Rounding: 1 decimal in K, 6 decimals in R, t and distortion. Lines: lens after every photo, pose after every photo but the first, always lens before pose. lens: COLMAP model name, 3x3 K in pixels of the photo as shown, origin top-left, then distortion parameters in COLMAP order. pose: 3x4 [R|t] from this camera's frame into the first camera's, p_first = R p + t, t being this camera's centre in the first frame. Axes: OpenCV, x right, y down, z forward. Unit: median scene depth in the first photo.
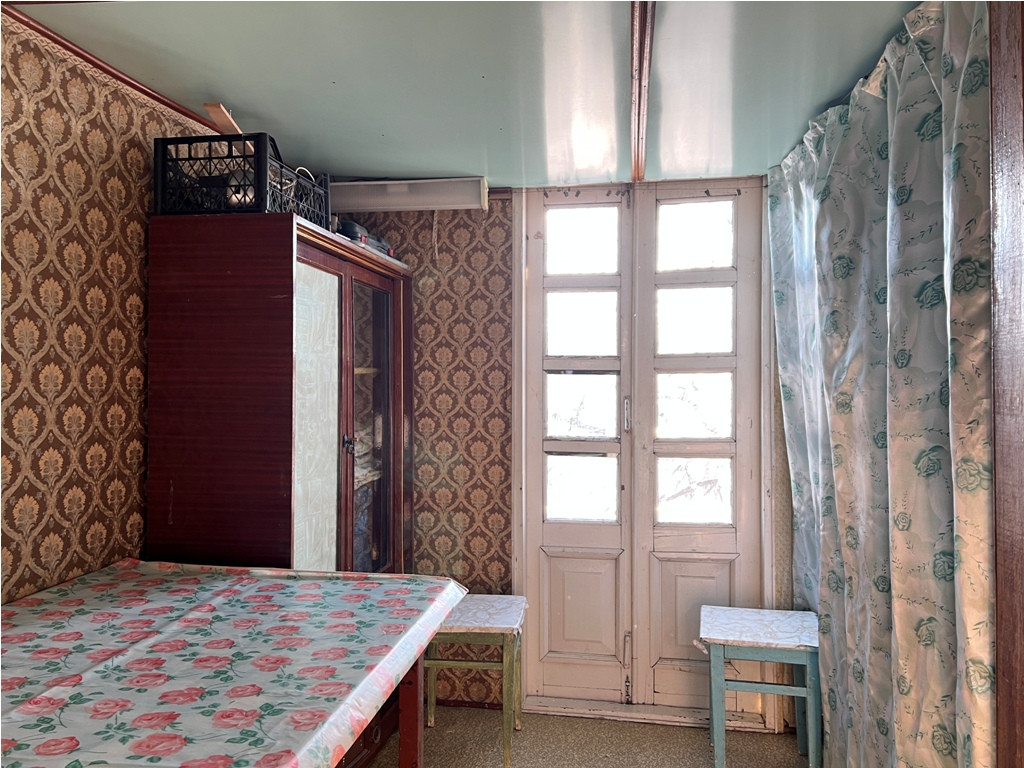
lens RADIAL K [[756.4, 0, 512.0], [0, 756.4, 384.0], [0, 0, 1]] dist [0.005717, -0.000853]
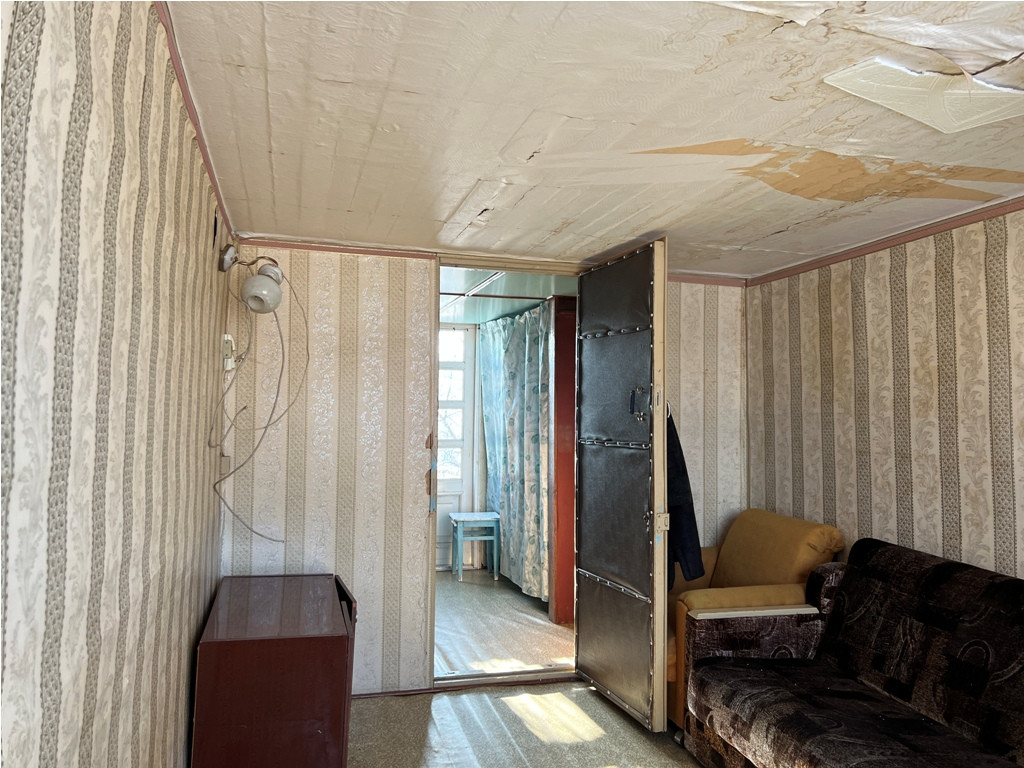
lens RADIAL K [[756.4, 0, 512.0], [0, 756.4, 384.0], [0, 0, 1]] dist [0.005717, -0.000853]
pose [[0.905695, 0.037865, 0.422234, -0.740681], [-0.021969, 0.998857, -0.042451, 0.001840], [-0.423359, 0.029172, 0.905492, -1.531890]]
